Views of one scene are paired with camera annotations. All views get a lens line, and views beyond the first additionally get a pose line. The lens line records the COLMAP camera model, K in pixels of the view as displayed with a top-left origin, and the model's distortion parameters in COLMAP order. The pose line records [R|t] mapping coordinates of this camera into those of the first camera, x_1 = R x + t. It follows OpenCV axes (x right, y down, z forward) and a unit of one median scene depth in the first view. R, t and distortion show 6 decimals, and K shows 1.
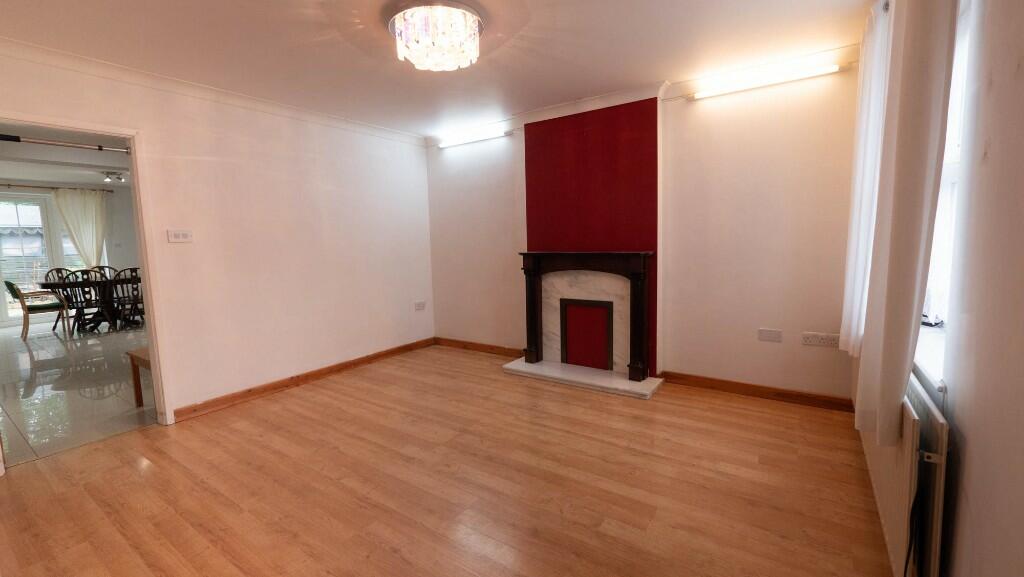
lens RADIAL K [[431.5, 0, 515.9], [0, 431.5, 286.2], [0, 0, 1]] dist [-0.001802, -0.000161]
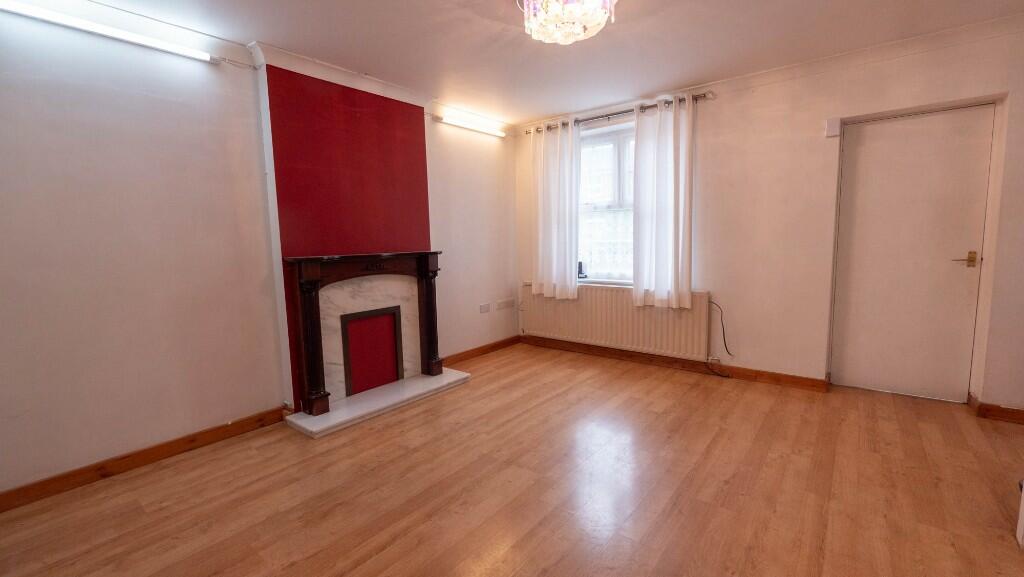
lens RADIAL K [[431.5, 0, 515.9], [0, 431.5, 286.2], [0, 0, 1]] dist [-0.001802, -0.000161]
pose [[0.070570, -0.085121, 0.993868, -0.718746], [0.132449, 0.988330, 0.075242, -0.044735], [-0.988674, 0.126327, 0.081020, 0.693950]]
